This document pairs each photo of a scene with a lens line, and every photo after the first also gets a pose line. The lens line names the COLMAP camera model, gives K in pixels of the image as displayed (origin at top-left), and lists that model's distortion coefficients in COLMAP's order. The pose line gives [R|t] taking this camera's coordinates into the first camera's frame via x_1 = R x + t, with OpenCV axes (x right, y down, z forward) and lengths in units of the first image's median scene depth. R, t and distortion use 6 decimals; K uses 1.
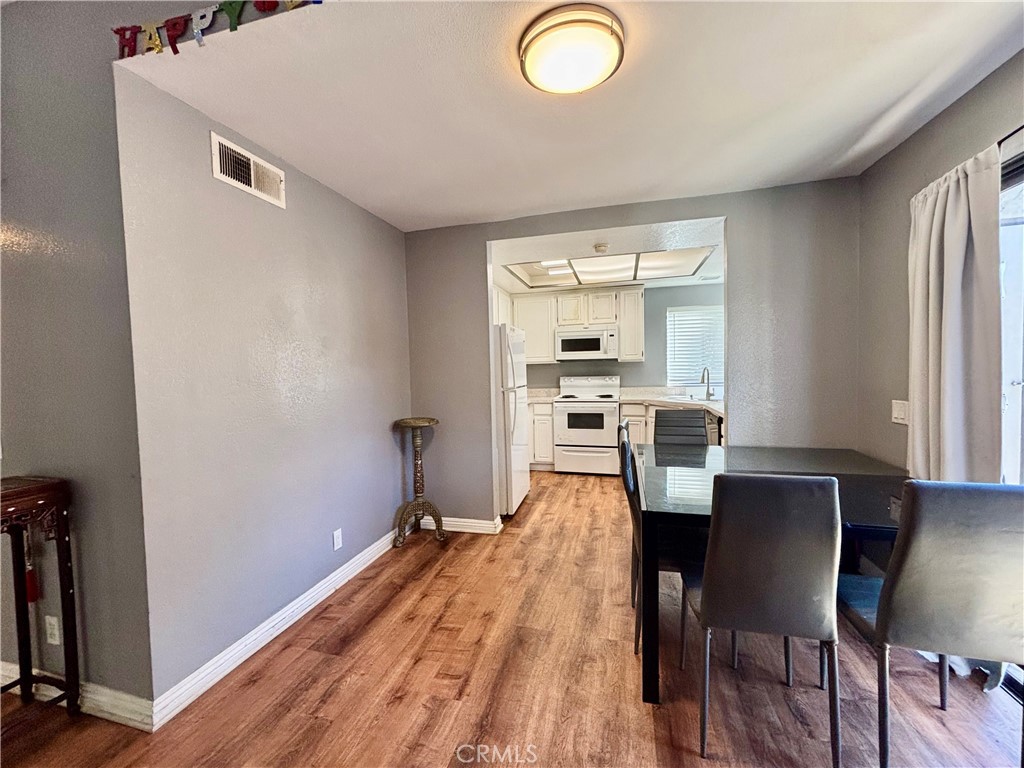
lens RADIAL K [[415.6, 0, 505.2], [0, 415.6, 385.1], [0, 0, 1]] dist [0.007190, -0.000323]
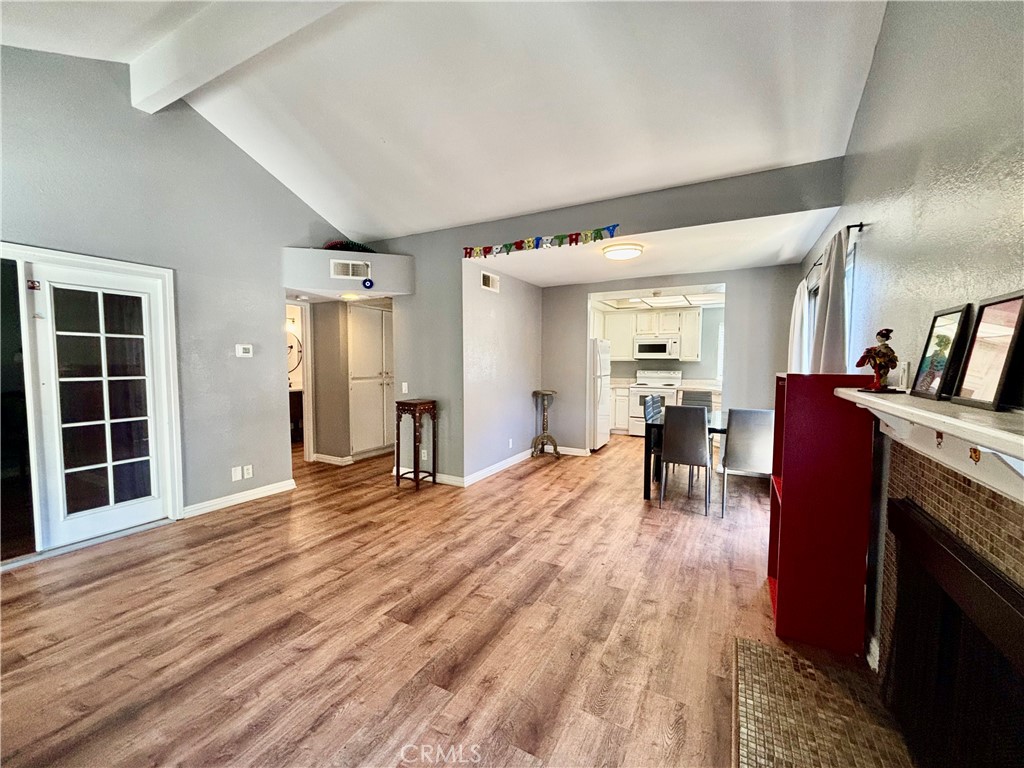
lens RADIAL K [[415.6, 0, 505.2], [0, 415.6, 385.1], [0, 0, 1]] dist [0.007190, -0.000323]
pose [[0.973951, 0.039535, -0.223284, 0.016300], [-0.034890, 0.999086, 0.024710, 0.012577], [0.224057, -0.016276, 0.974440, -0.557547]]
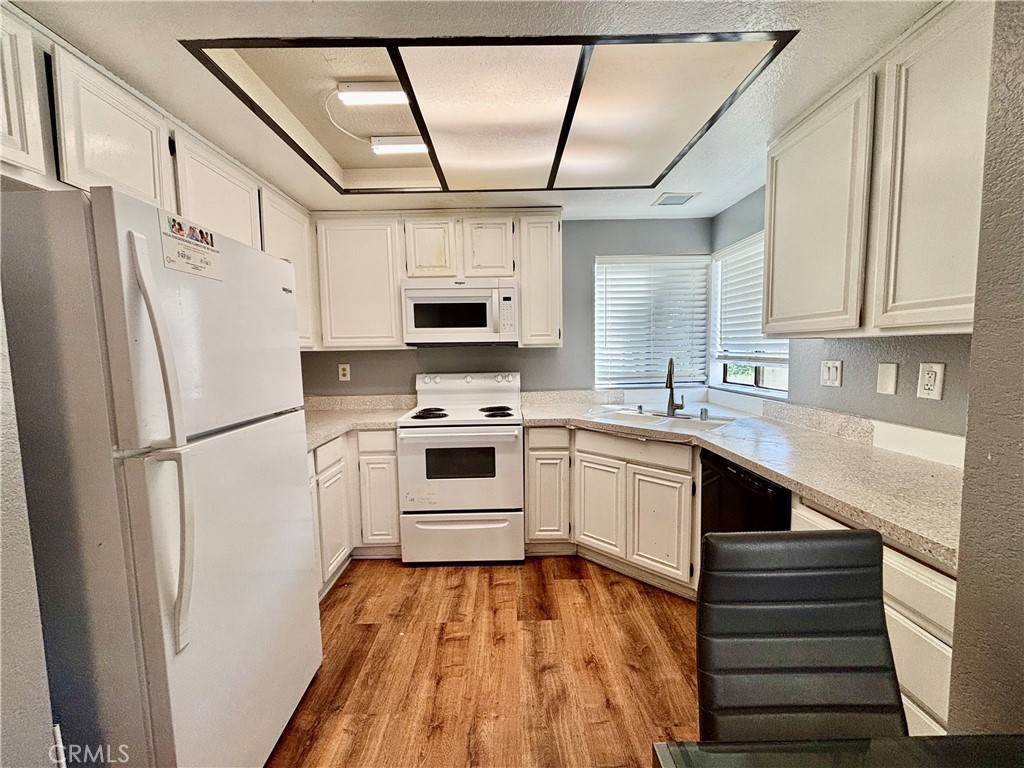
lens RADIAL K [[415.6, 0, 505.2], [0, 415.6, 385.1], [0, 0, 1]] dist [0.007190, -0.000323]
pose [[0.962809, -0.018717, 0.269533, 0.116739], [0.009612, 0.999339, 0.035062, -0.028879], [-0.270011, -0.031167, 0.962353, 0.525150]]
